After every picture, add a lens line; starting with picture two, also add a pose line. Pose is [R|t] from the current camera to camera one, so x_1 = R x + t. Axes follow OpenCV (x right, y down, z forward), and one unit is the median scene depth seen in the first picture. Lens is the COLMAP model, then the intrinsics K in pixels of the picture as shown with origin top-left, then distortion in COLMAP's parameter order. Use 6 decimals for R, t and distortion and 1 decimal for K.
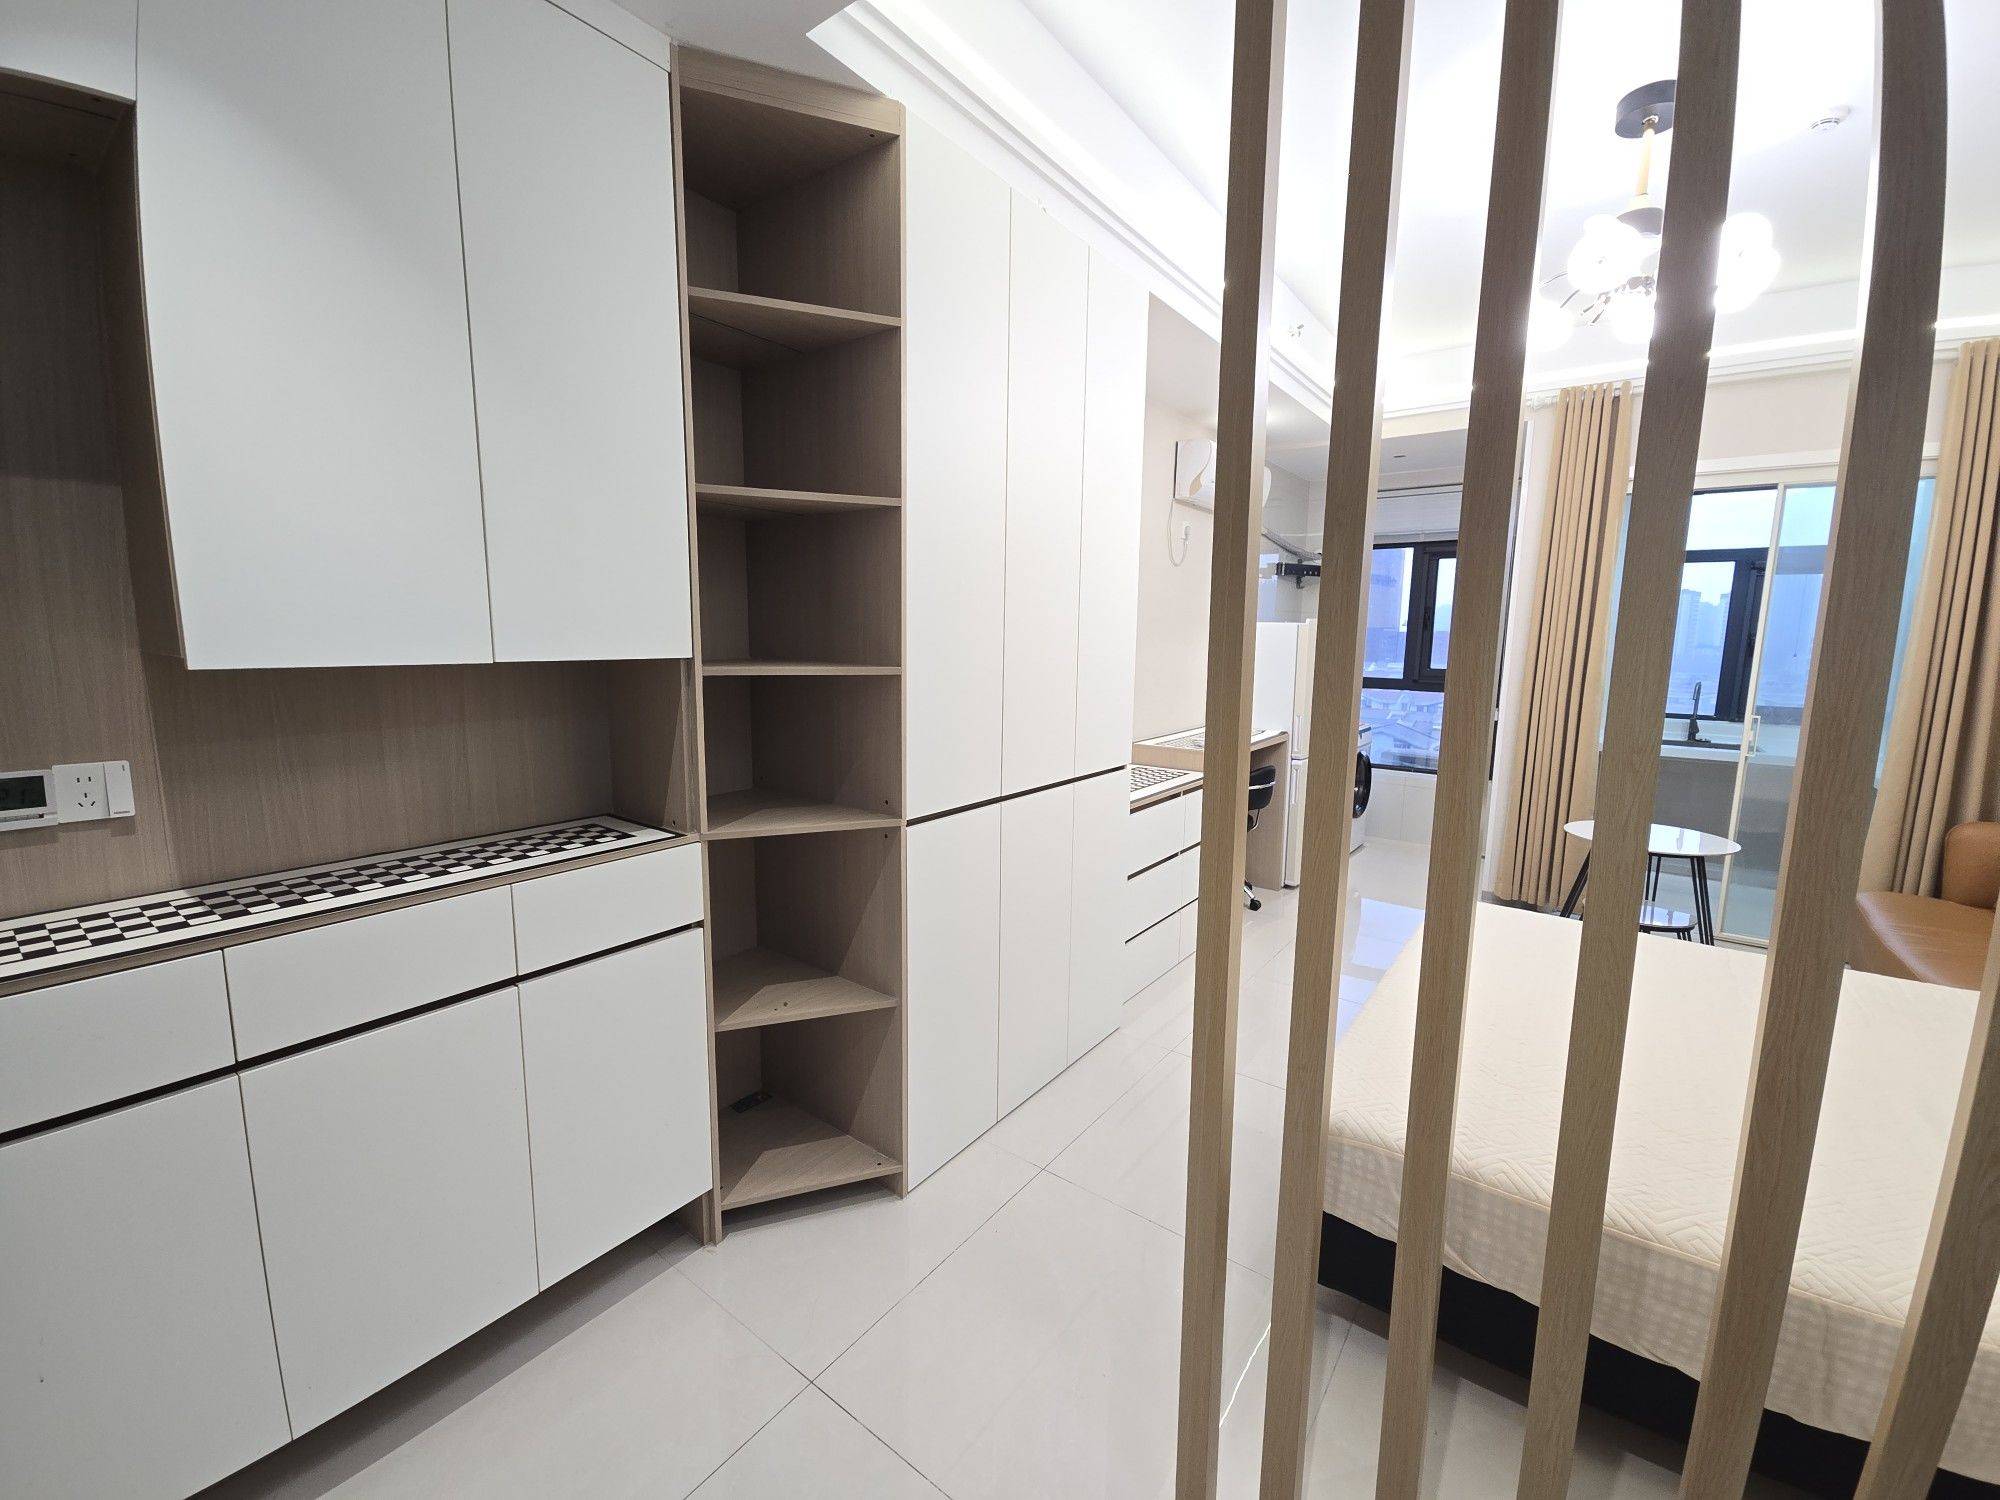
lens RADIAL K [[811.7, 0, 1004.4], [0, 811.7, 743.6], [0, 0, 1]] dist [0.015312, -0.009412]
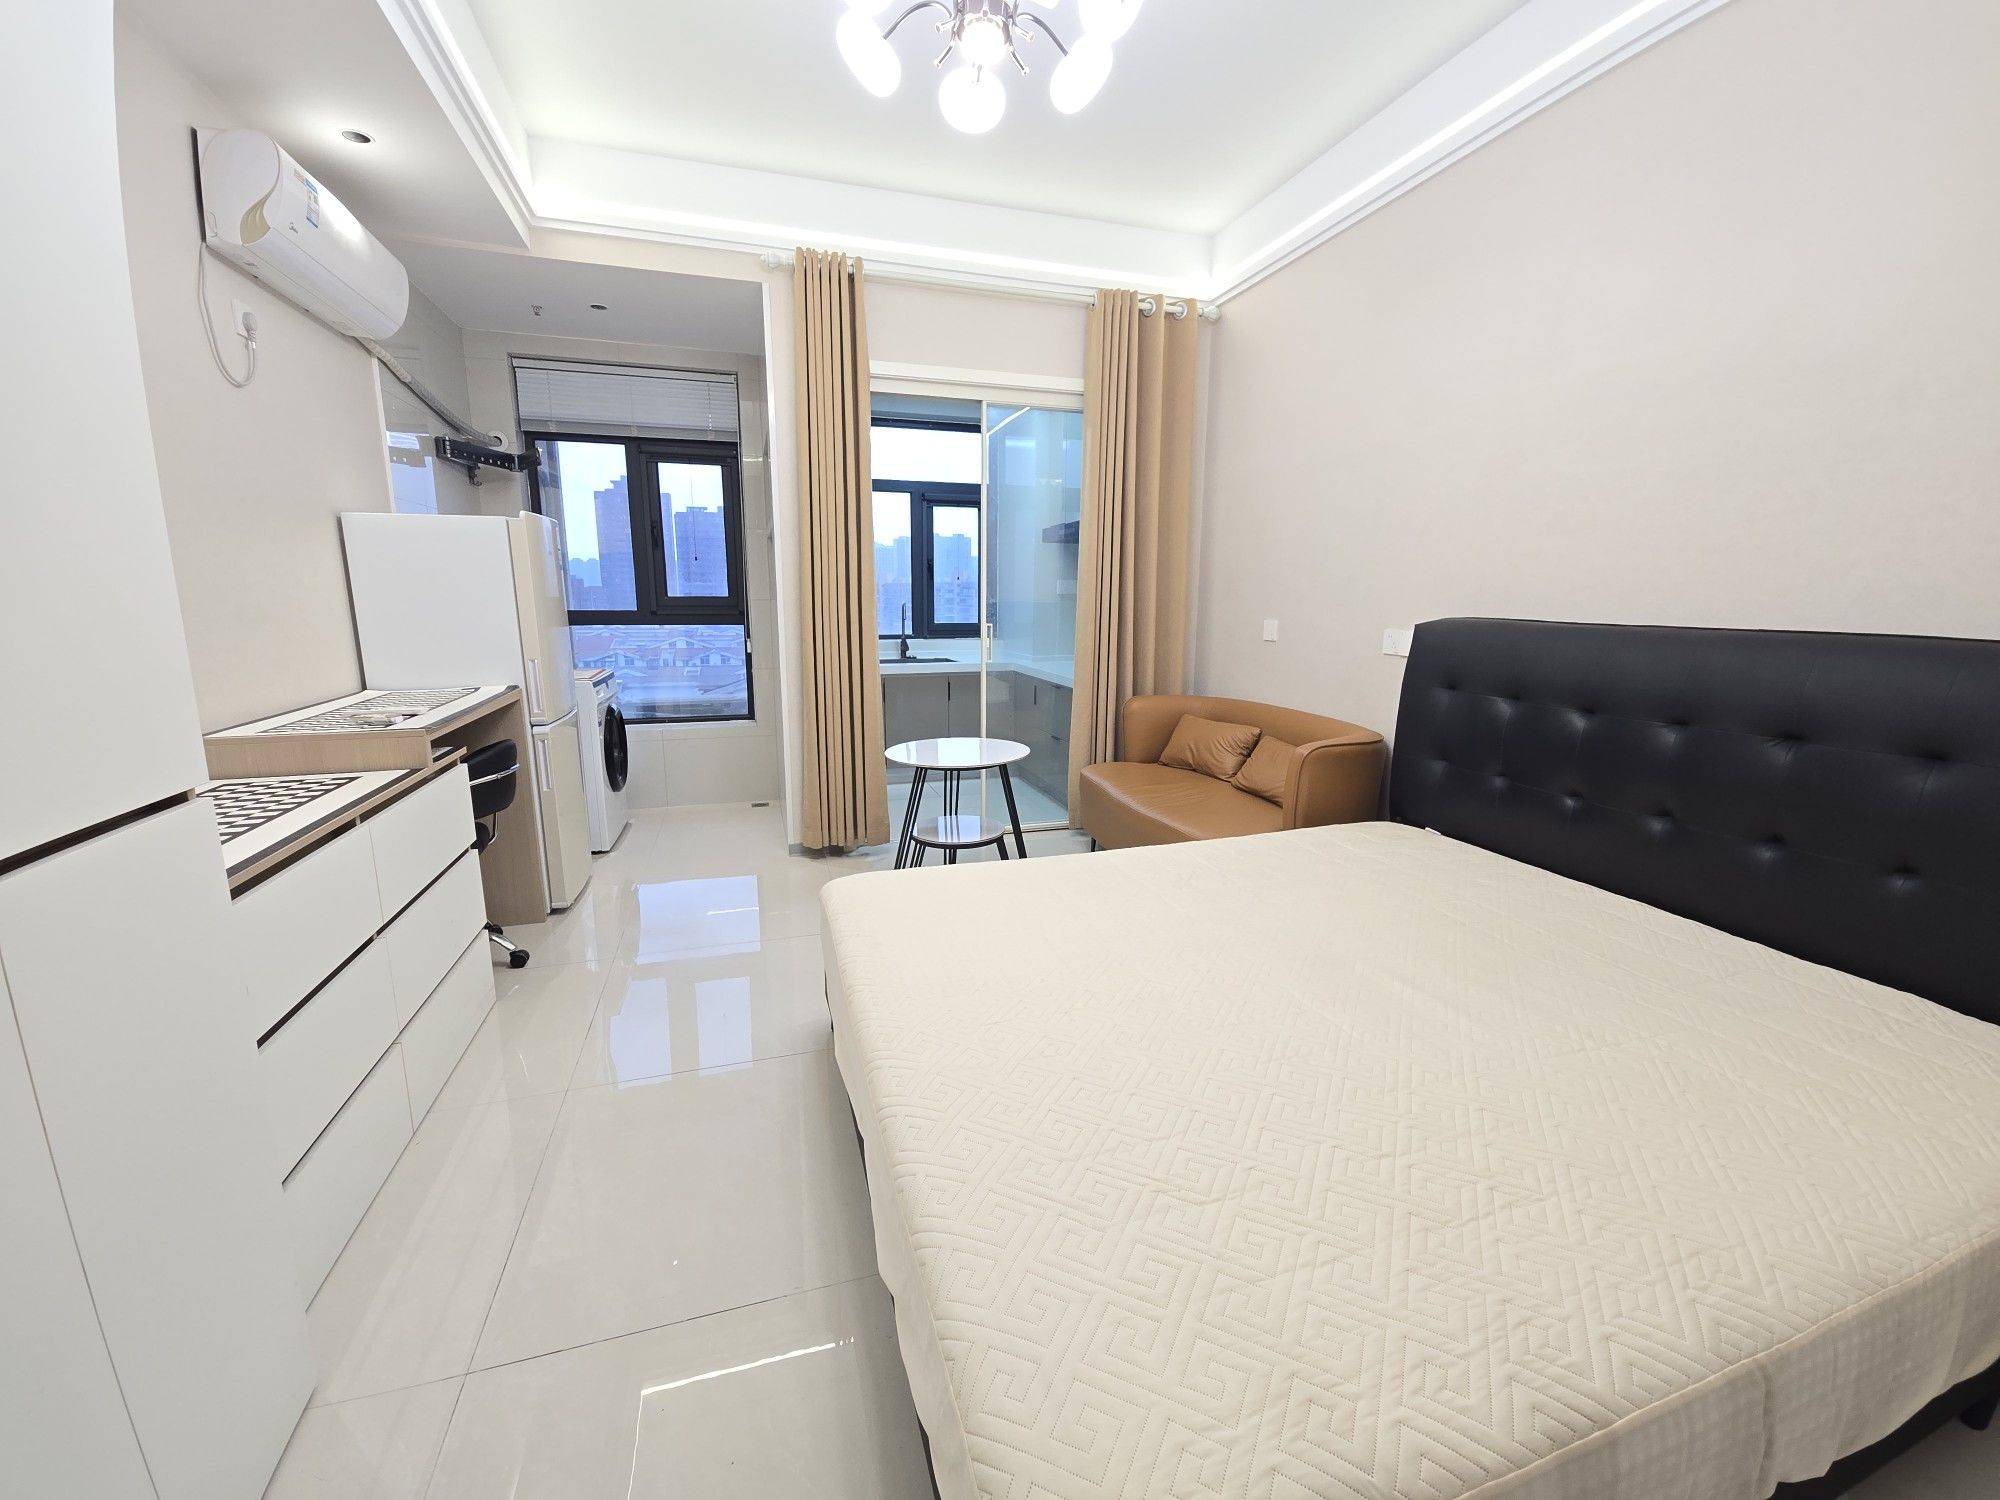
lens RADIAL K [[811.7, 0, 1004.4], [0, 811.7, 743.6], [0, 0, 1]] dist [0.015312, -0.009412]
pose [[0.581654, -0.158022, 0.797940, 0.046466], [0.114276, 0.987095, 0.112181, 0.003082], [-0.805369, 0.025935, 0.592206, 0.314774]]
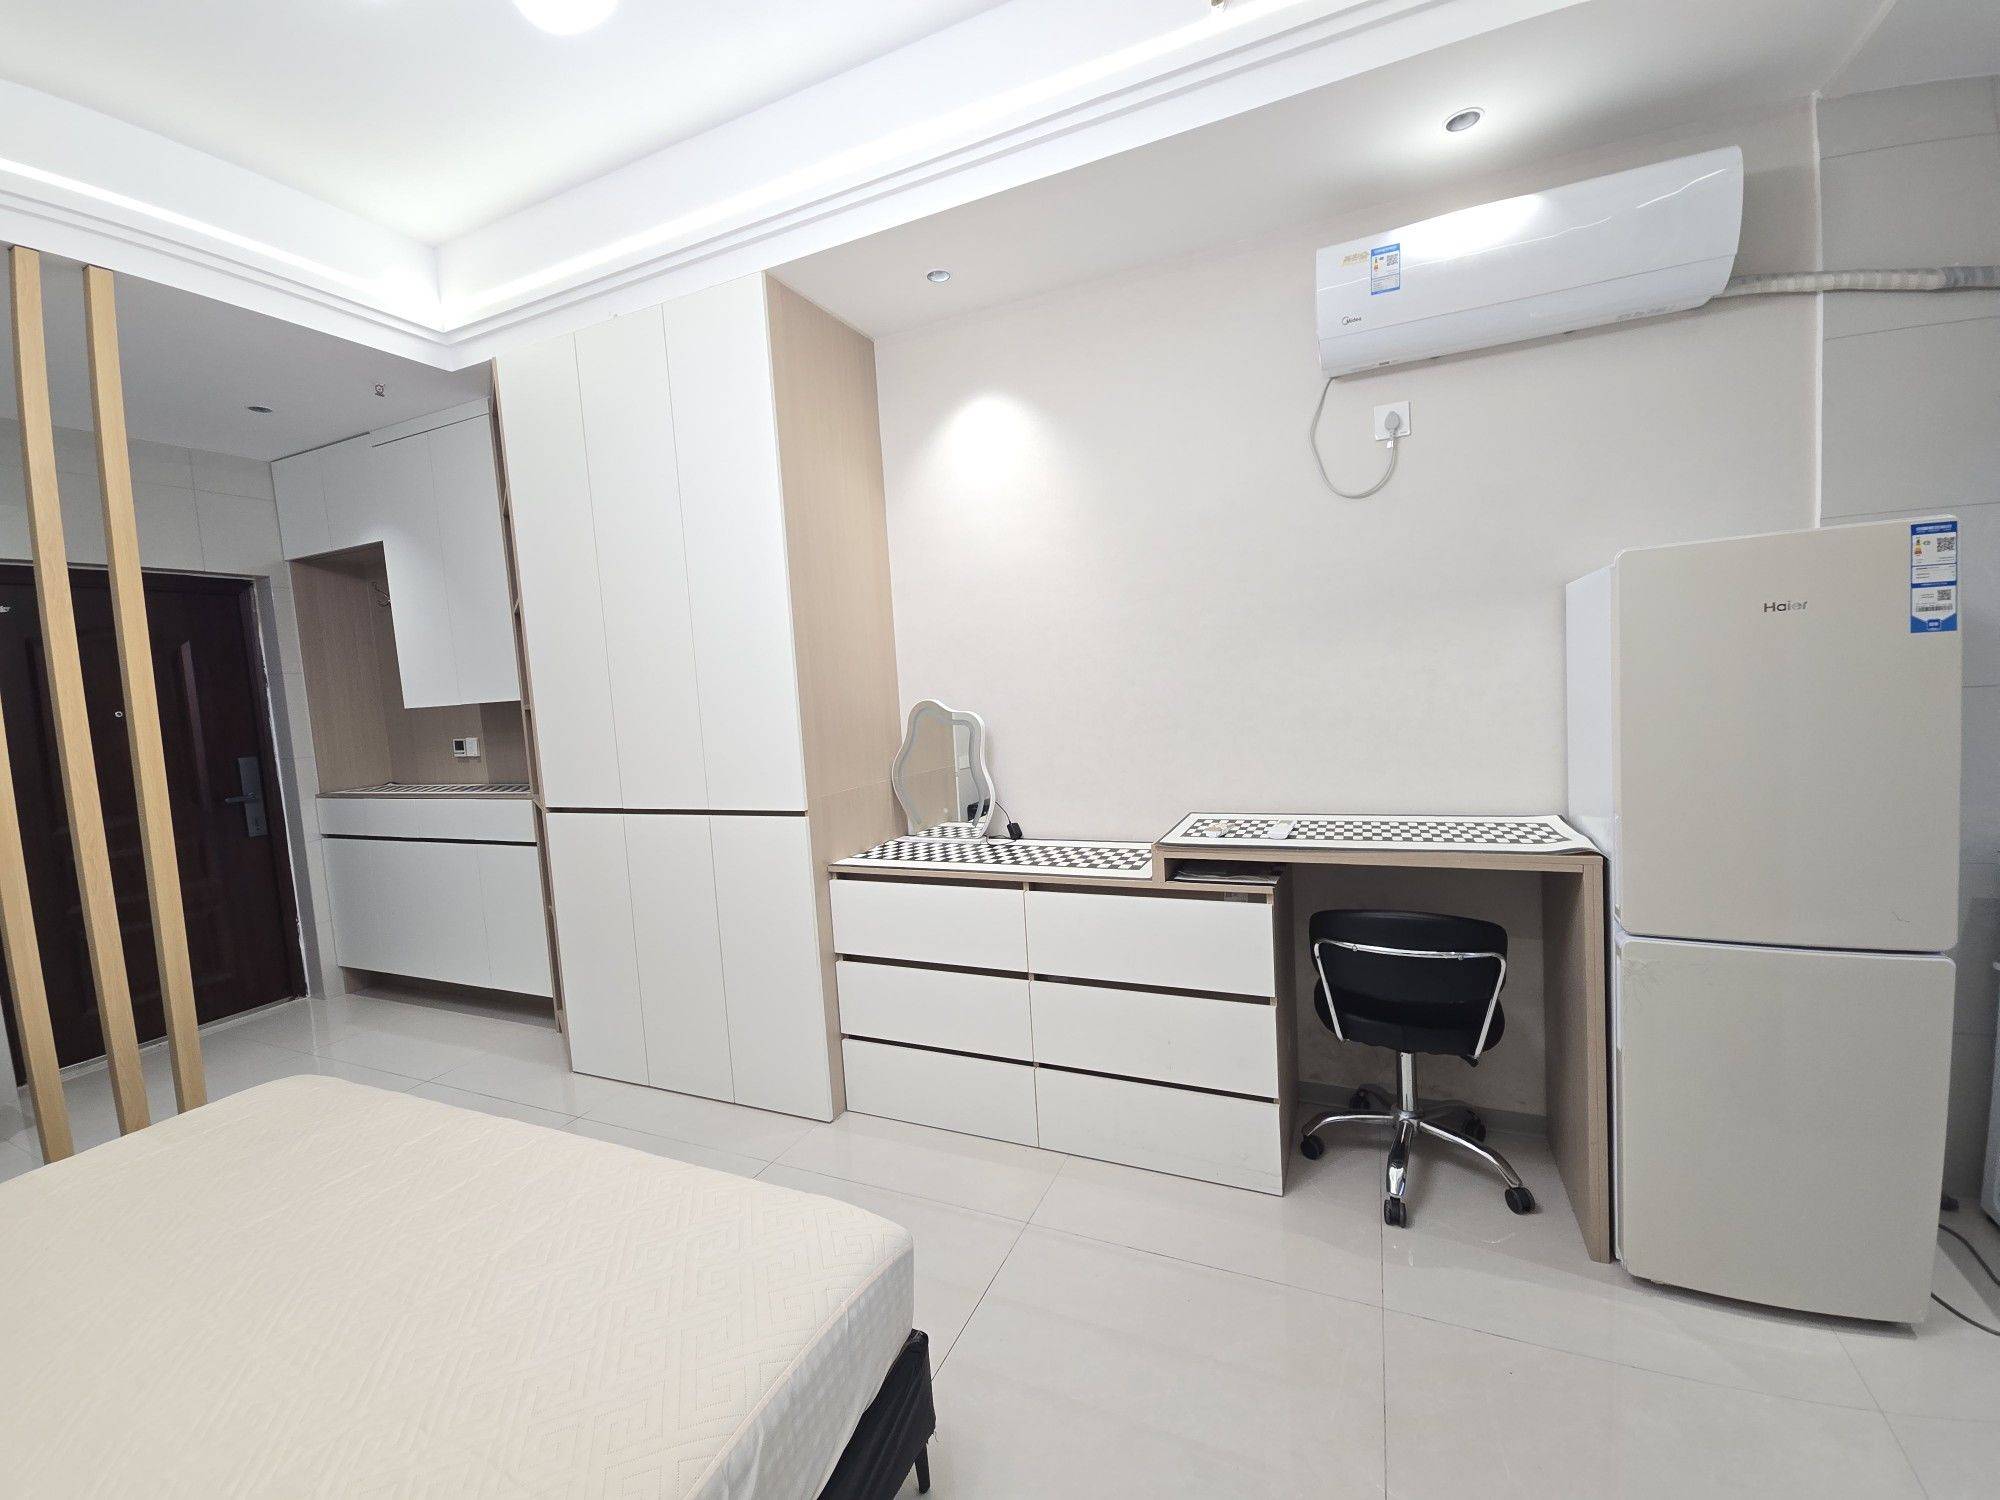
lens RADIAL K [[811.7, 0, 1004.4], [0, 811.7, 743.6], [0, 0, 1]] dist [0.015312, -0.009412]
pose [[0.223855, 0.060259, -0.972758, 0.863419], [-0.059857, 0.997053, 0.047989, -0.082089], [0.972783, 0.047483, 0.226802, 0.834025]]
